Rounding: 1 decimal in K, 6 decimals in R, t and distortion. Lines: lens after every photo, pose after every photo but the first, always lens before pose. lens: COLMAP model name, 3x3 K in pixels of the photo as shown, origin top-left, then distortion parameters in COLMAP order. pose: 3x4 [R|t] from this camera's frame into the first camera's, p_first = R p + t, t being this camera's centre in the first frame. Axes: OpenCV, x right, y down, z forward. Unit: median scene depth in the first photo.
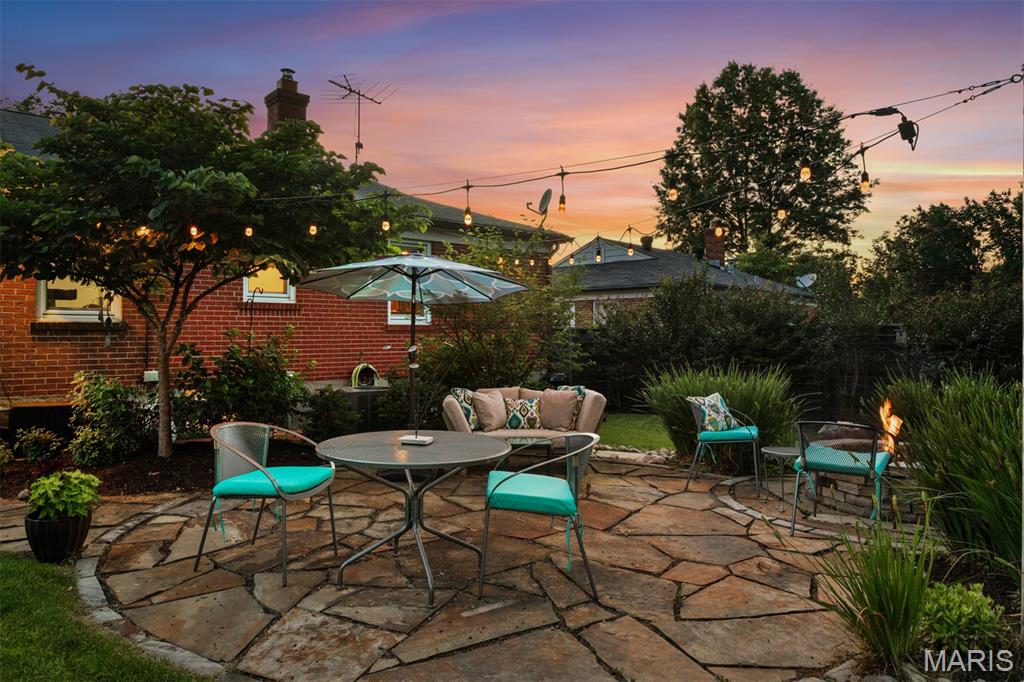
lens RADIAL K [[675.5, 0, 512.7], [0, 675.5, 330.3], [0, 0, 1]] dist [-0.001490, -0.000695]
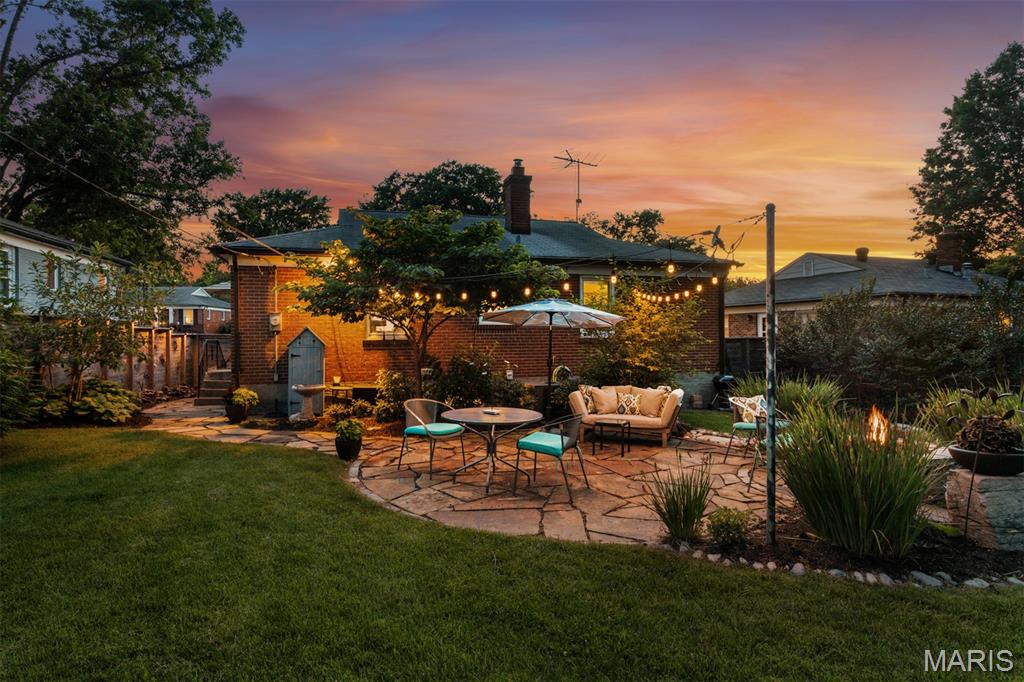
lens RADIAL K [[605.0, 0, 512.0], [0, 605.0, 341.0], [0, 0, 1]] dist [0.003897, 0.001313]
pose [[0.900496, 0.000671, -0.434865, 0.368284], [0.006412, 0.999870, 0.014822, -0.034692], [0.434818, -0.016135, 0.900374, -0.288447]]
